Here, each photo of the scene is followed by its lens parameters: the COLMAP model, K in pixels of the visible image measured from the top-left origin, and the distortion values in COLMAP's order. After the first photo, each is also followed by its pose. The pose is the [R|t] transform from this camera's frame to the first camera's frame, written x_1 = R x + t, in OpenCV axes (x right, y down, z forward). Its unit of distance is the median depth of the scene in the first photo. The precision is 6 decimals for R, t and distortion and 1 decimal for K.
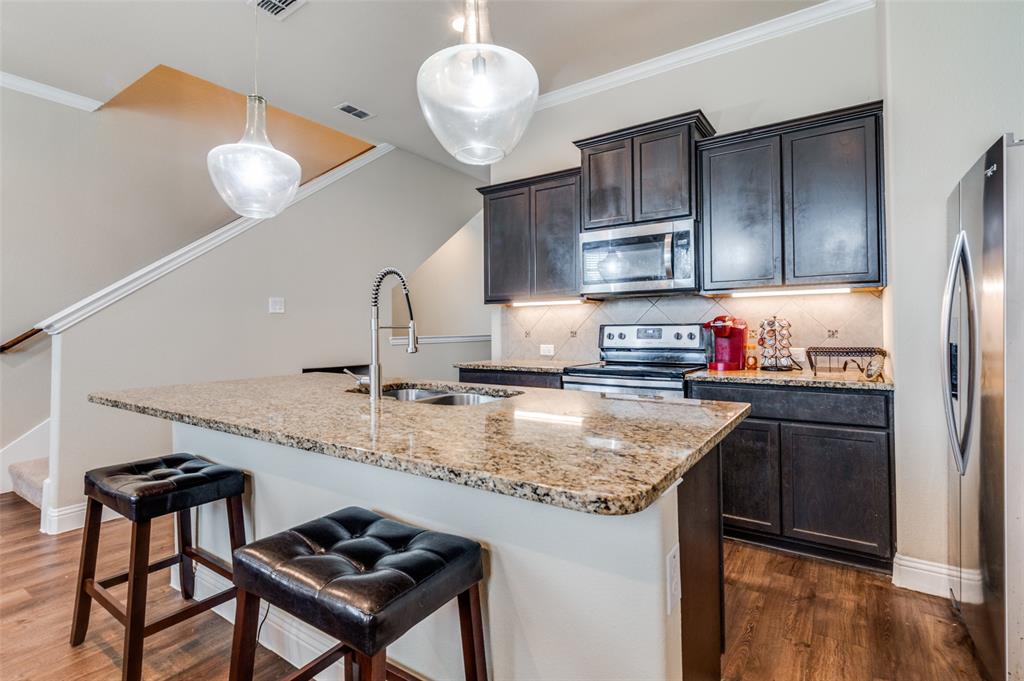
lens RADIAL K [[513.1, 0, 487.3], [0, 513.1, 323.0], [0, 0, 1]] dist [0.035774, 0.000046]
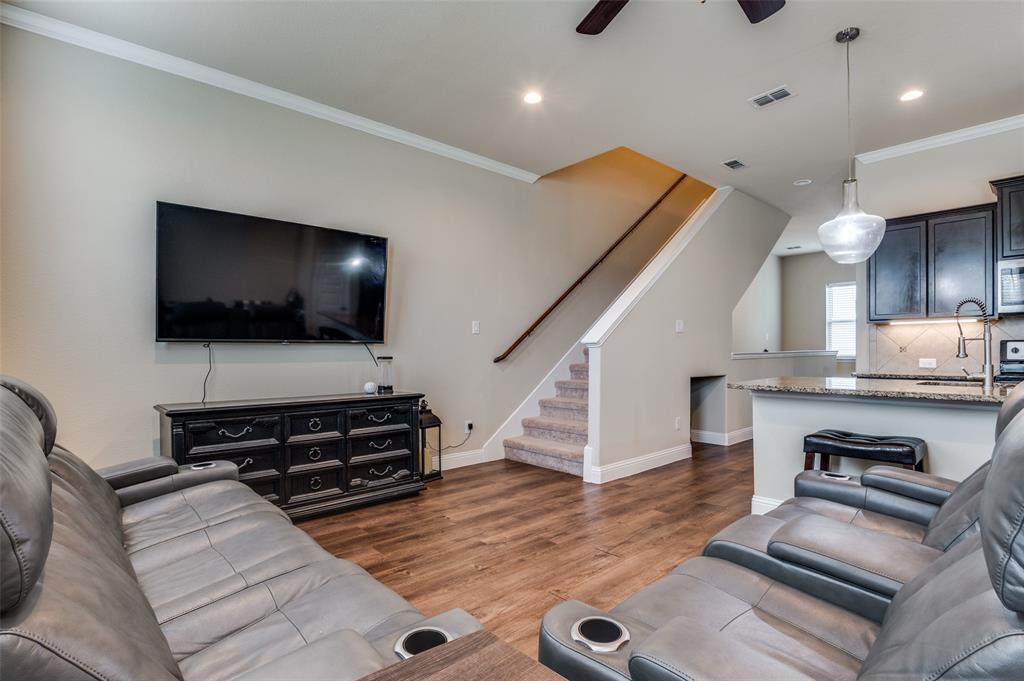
lens RADIAL K [[502.3, 0, 516.8], [0, 502.3, 352.6], [0, 0, 1]] dist [-0.002764, -0.001003]
pose [[0.976714, 0.003780, -0.214512, -0.609028], [-0.000160, 0.999857, 0.016886, 0.012259], [0.214546, -0.016458, 0.976575, -0.319071]]
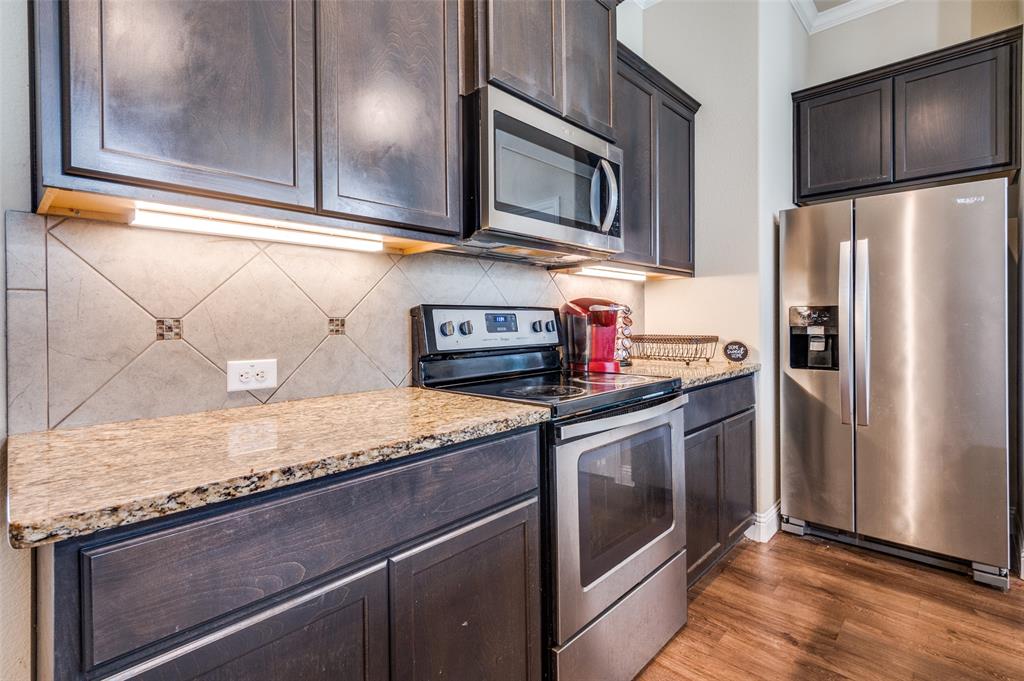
lens RADIAL K [[491.3, 0, 508.6], [0, 491.3, 327.9], [0, 0, 1]] dist [-0.002434, -0.000888]
pose [[0.121207, -0.007298, 0.992600, -0.210860], [-0.006627, 0.999945, 0.008162, 0.020764], [-0.992605, -0.007567, 0.121152, 0.902988]]
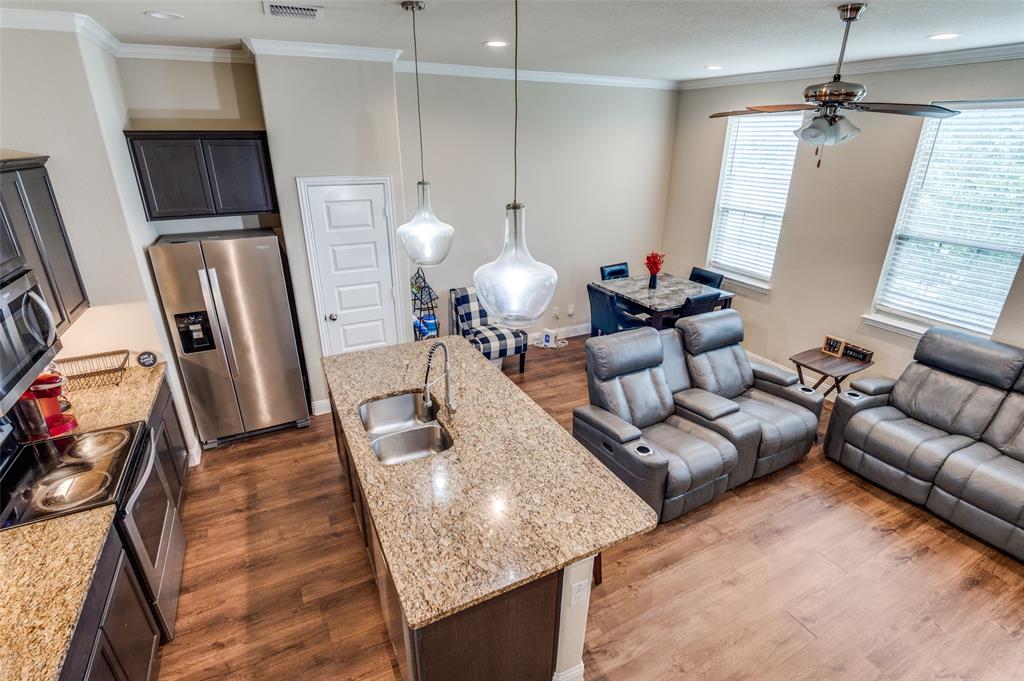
lens RADIAL K [[491.3, 0, 508.6], [0, 491.3, 327.9], [0, 0, 1]] dist [-0.002434, -0.000888]
pose [[-0.891749, -0.159300, 0.423564, -0.506286], [-0.003623, 0.938475, 0.345327, -0.319090], [-0.452515, 0.306411, -0.837462, 1.125671]]
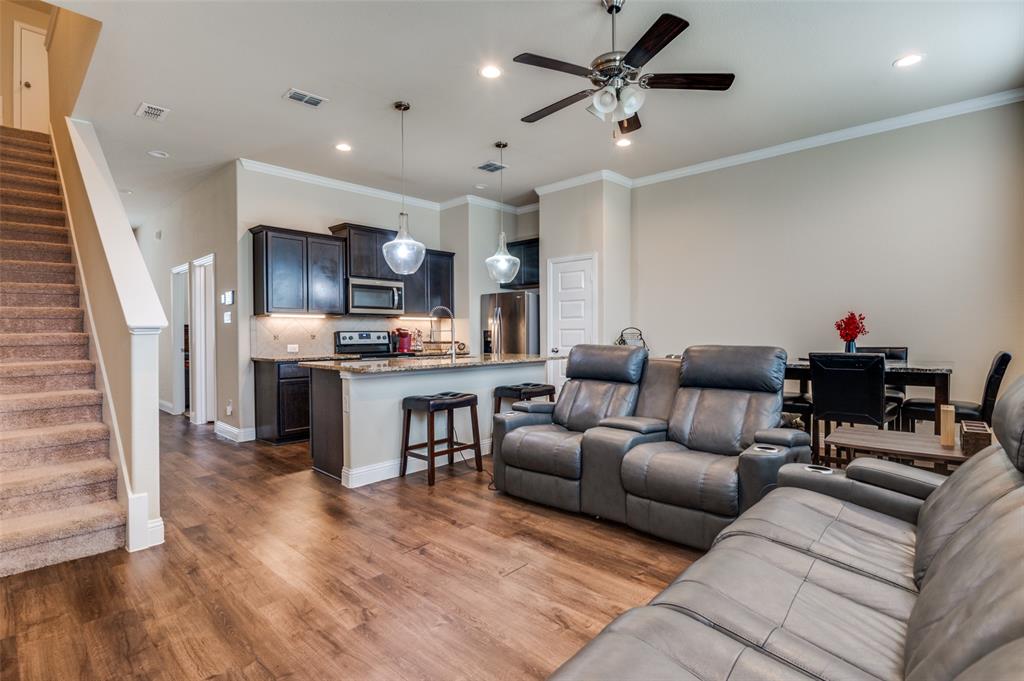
lens RADIAL K [[498.9, 0, 512.0], [0, 498.9, 340.5], [0, 0, 1]] dist [0.000642, 0.000091]
pose [[0.130160, -0.005151, 0.991480, -1.358413], [-0.003844, 0.999976, 0.005700, 0.022561], [-0.991486, -0.004554, 0.130137, 0.235105]]
